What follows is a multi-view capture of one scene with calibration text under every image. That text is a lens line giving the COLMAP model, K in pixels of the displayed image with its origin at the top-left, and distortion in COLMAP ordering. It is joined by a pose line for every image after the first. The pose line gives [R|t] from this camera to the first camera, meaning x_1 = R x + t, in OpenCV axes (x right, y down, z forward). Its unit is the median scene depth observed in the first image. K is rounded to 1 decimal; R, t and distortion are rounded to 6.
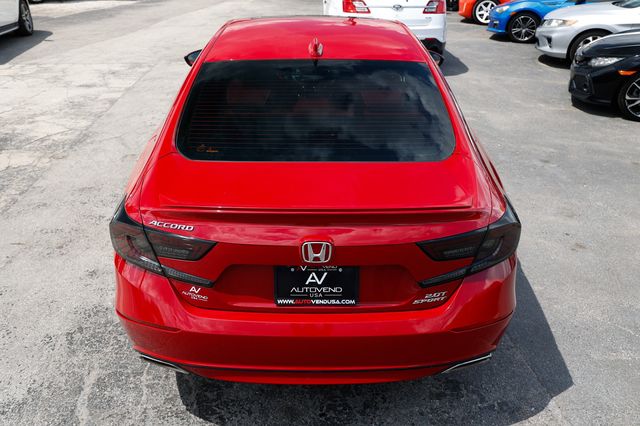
lens RADIAL K [[555.3, 0, 321.4], [0, 555.3, 215.3], [0, 0, 1]] dist [-0.008554, 0.001629]
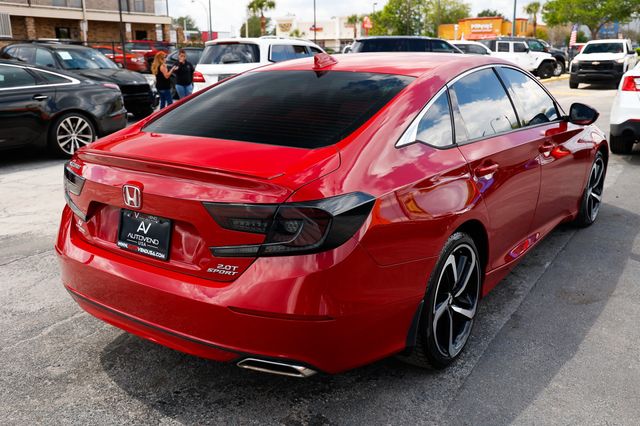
lens RADIAL K [[590.4, 0, 318.8], [0, 590.4, 211.0], [0, 0, 1]] dist [0.043570, 0.000000]
pose [[0.805688, 0.139275, -0.575733, 0.904737], [-0.251983, 0.960220, -0.120342, 0.132524], [0.536070, 0.242033, 0.808733, 0.234444]]
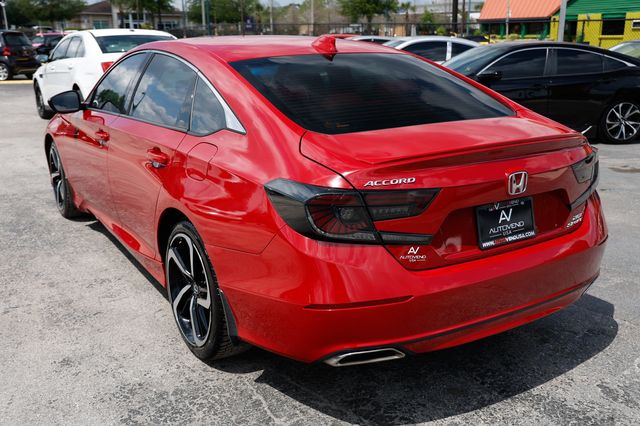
lens RADIAL K [[634.5, 0, 317.2], [0, 634.5, 211.5], [0, 0, 1]] dist [0.040226, 0.000000]
pose [[0.844954, -0.155005, 0.511885, -0.891238], [0.248388, 0.961335, -0.118903, 0.156071], [-0.473663, 0.227614, 0.850785, 0.150517]]
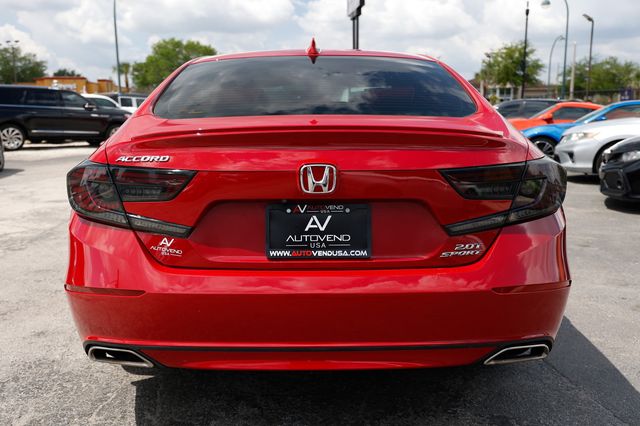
lens RADIAL K [[634.5, 0, 313.1], [0, 634.5, 232.6], [0, 0, 1]] dist [0.040226, 0.000000]
pose [[0.999872, -0.013466, -0.008613, -0.008439], [0.010608, 0.962050, -0.272665, 0.369059], [0.011958, 0.272539, 0.962070, 0.114481]]
